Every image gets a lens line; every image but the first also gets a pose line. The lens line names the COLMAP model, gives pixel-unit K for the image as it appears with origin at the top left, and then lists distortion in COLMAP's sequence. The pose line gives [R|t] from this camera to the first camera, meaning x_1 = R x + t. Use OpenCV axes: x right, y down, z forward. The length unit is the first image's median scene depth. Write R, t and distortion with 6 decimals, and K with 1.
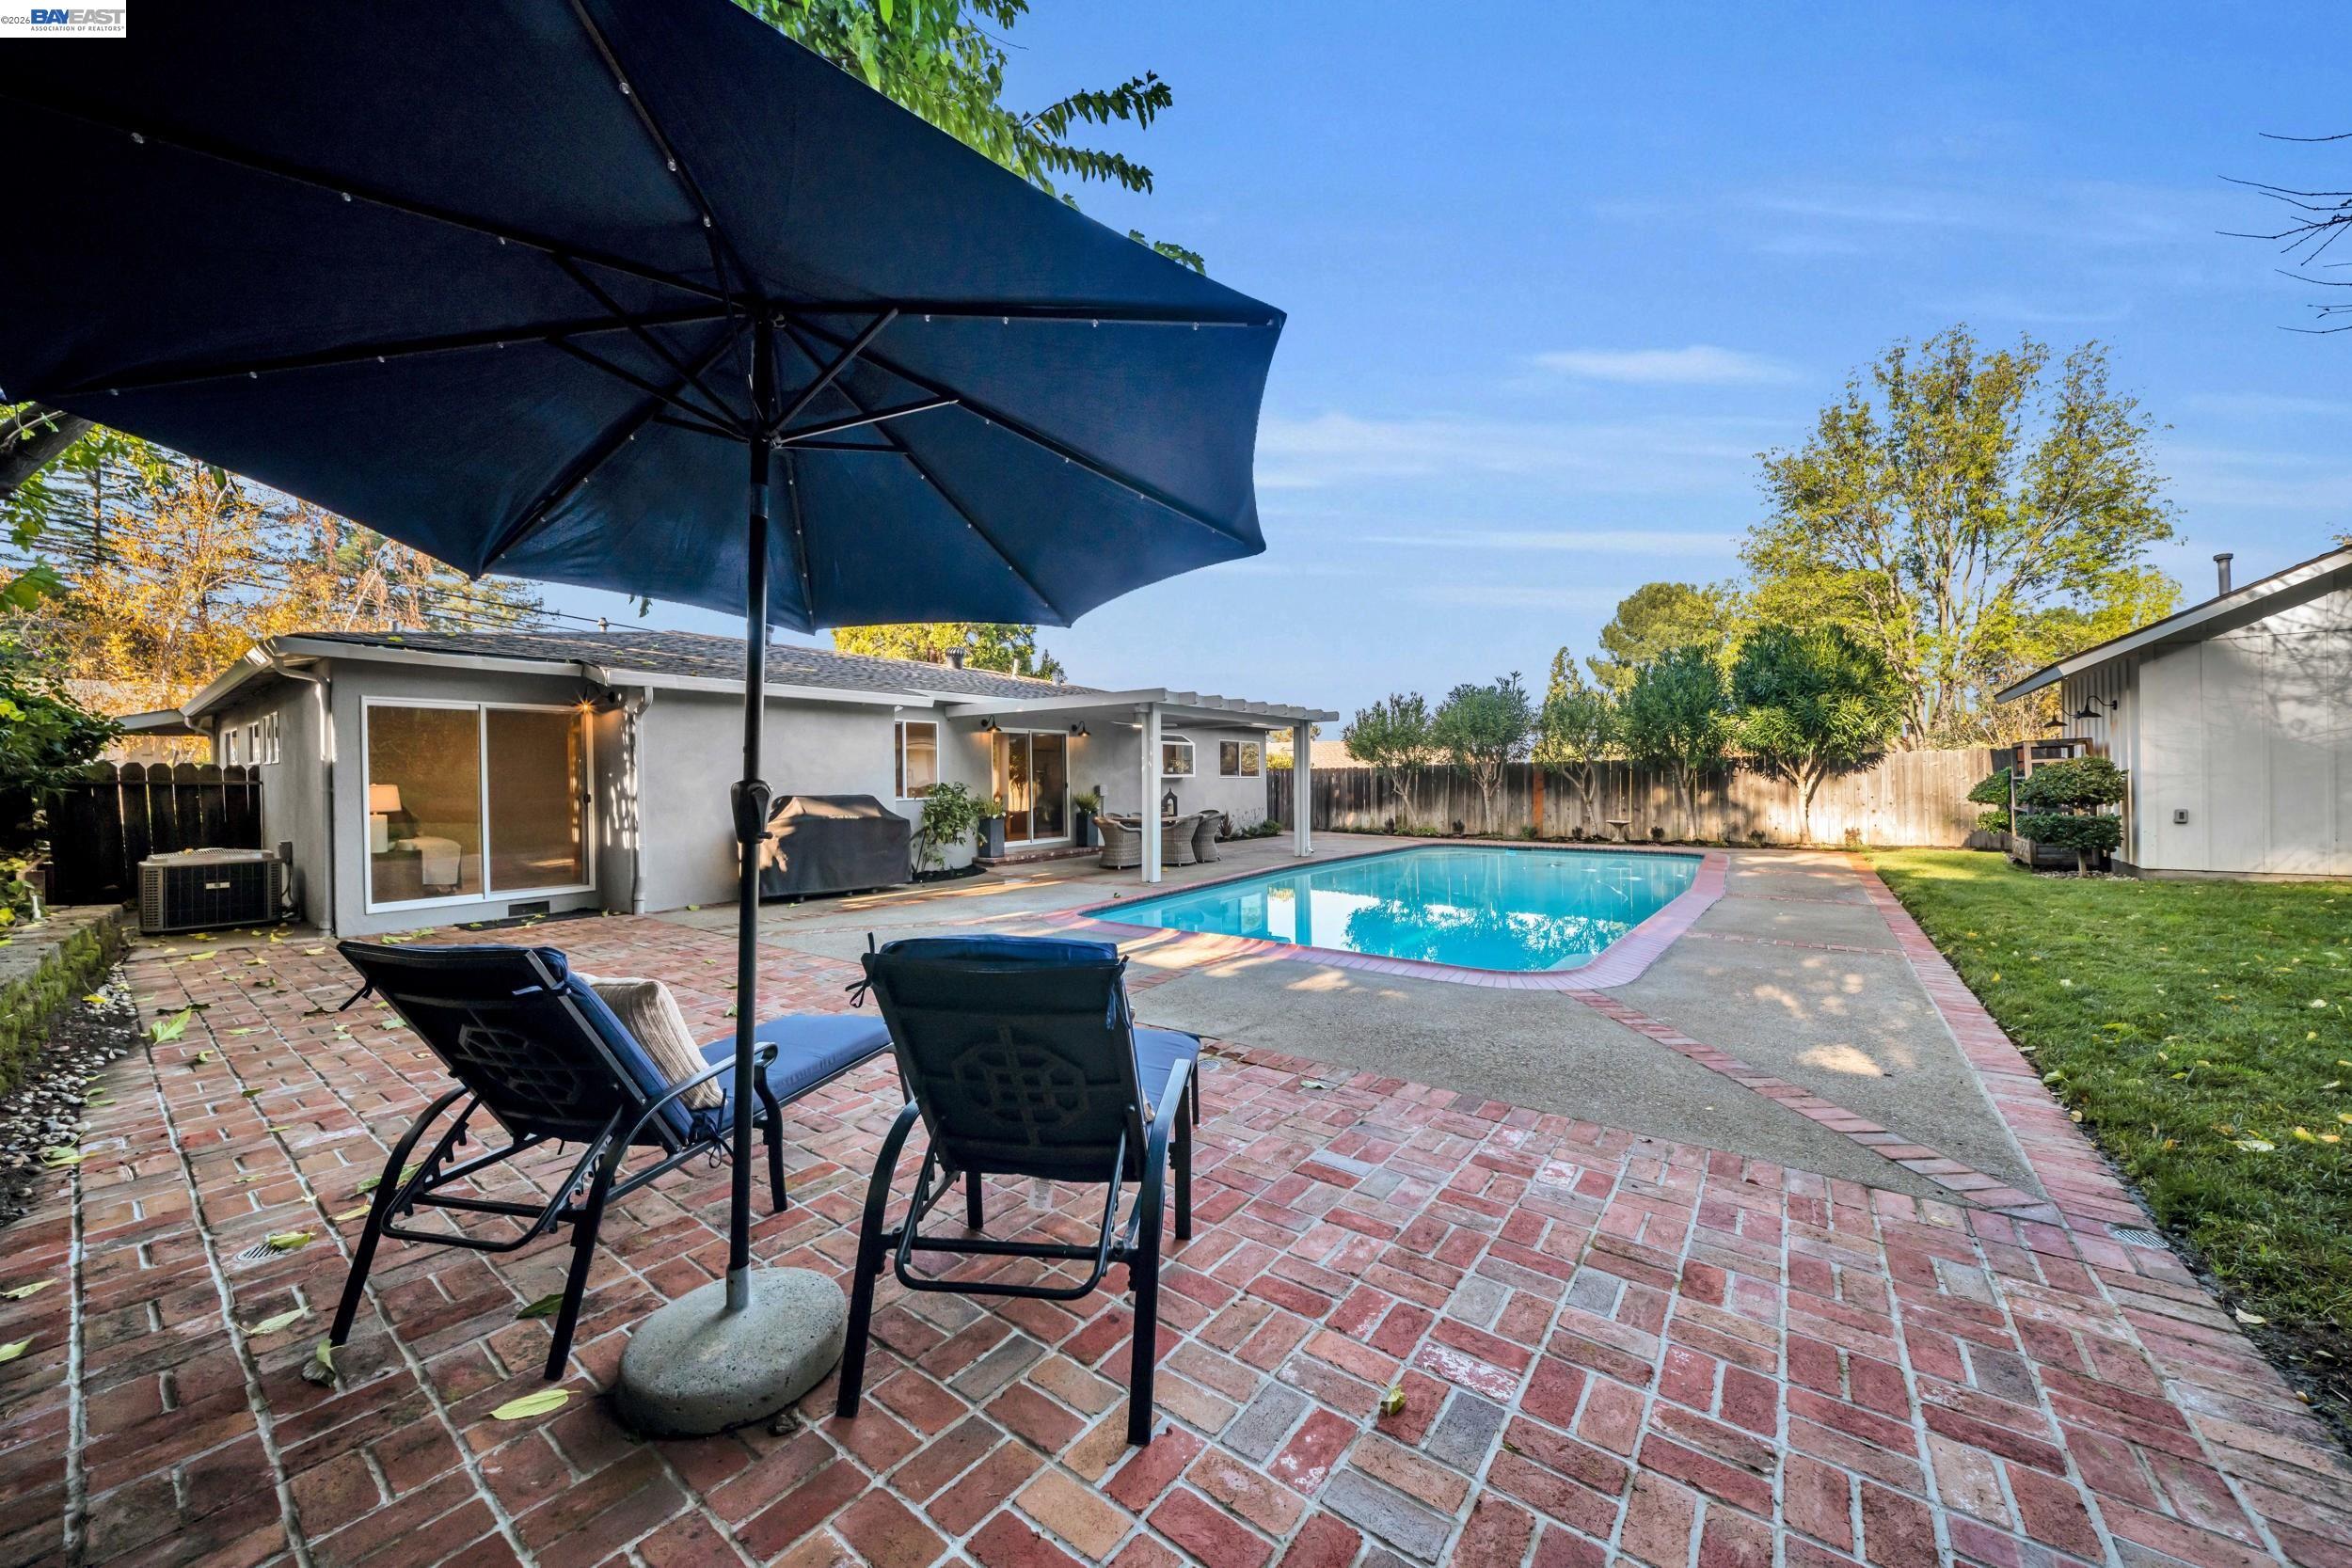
lens RADIAL K [[836.8, 0, 1168.9], [0, 836.8, 784.2], [0, 0, 1]] dist [0.001477, -0.000785]
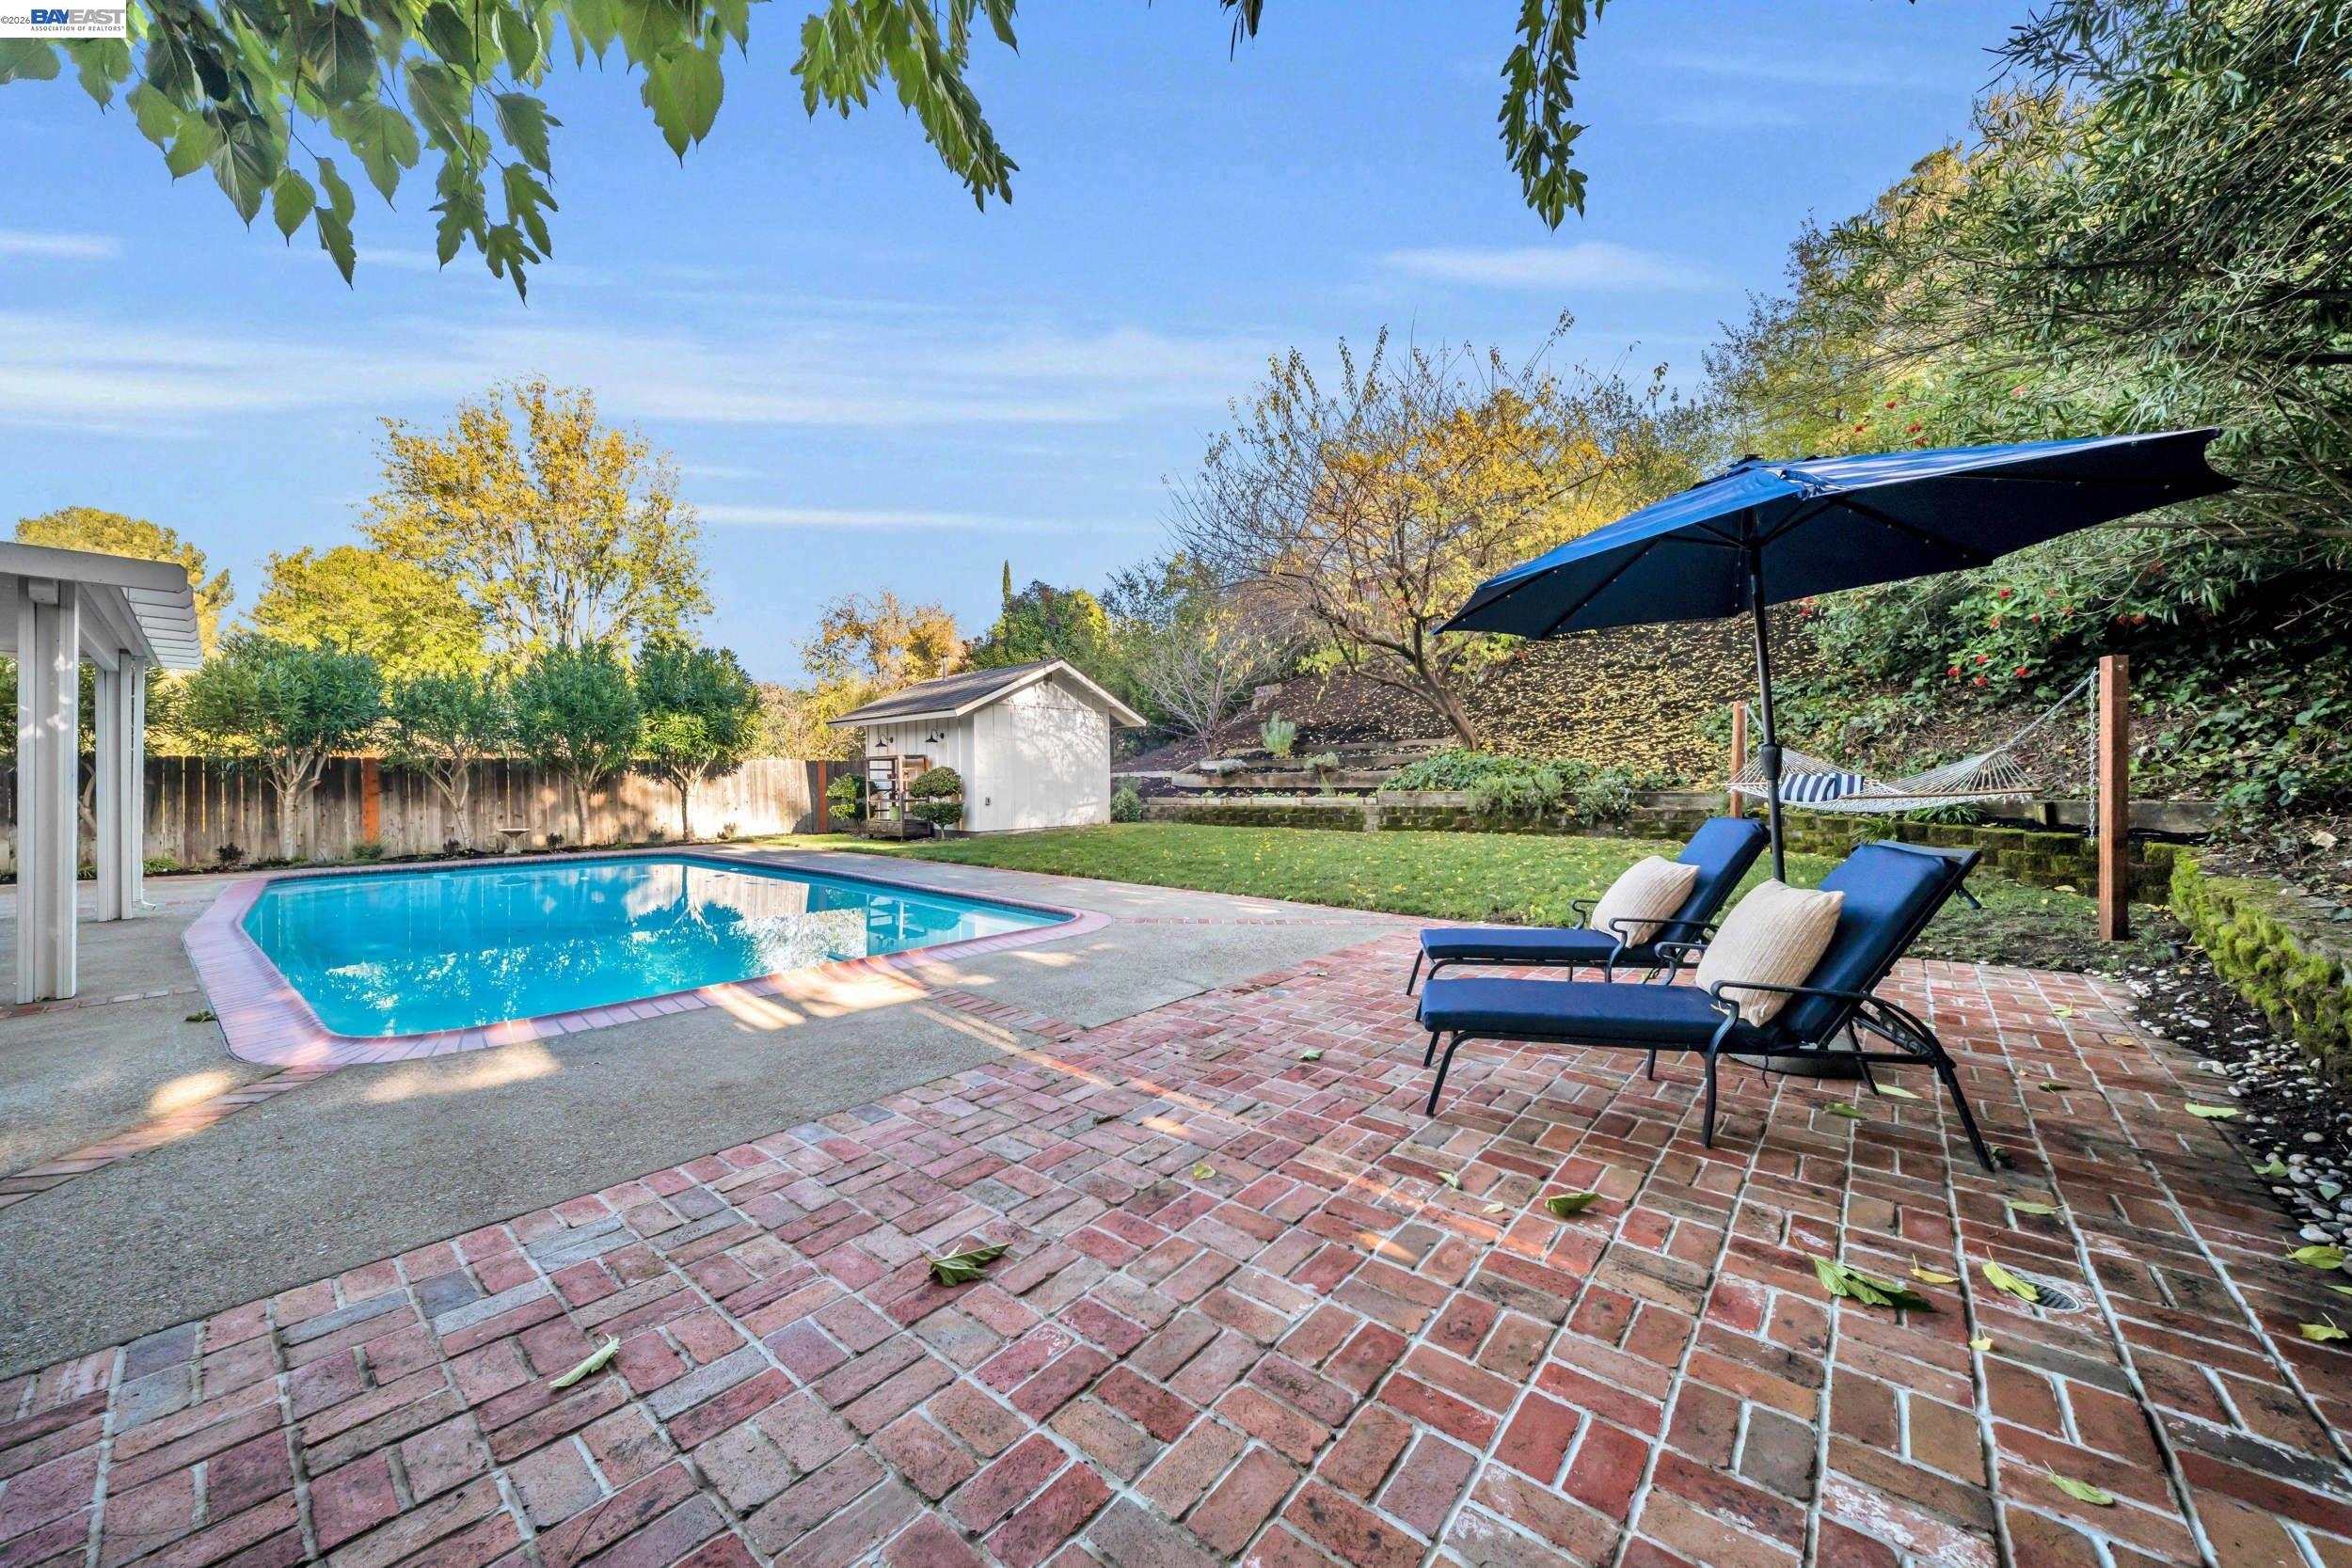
lens RADIAL K [[836.8, 0, 1165.8], [0, 836.8, 794.0], [0, 0, 1]] dist [0.001477, -0.000785]
pose [[0.051326, -0.007003, 0.998657, -0.314656], [0.008132, 0.999945, 0.006594, 0.008442], [-0.998649, 0.007782, 0.051380, 0.294548]]
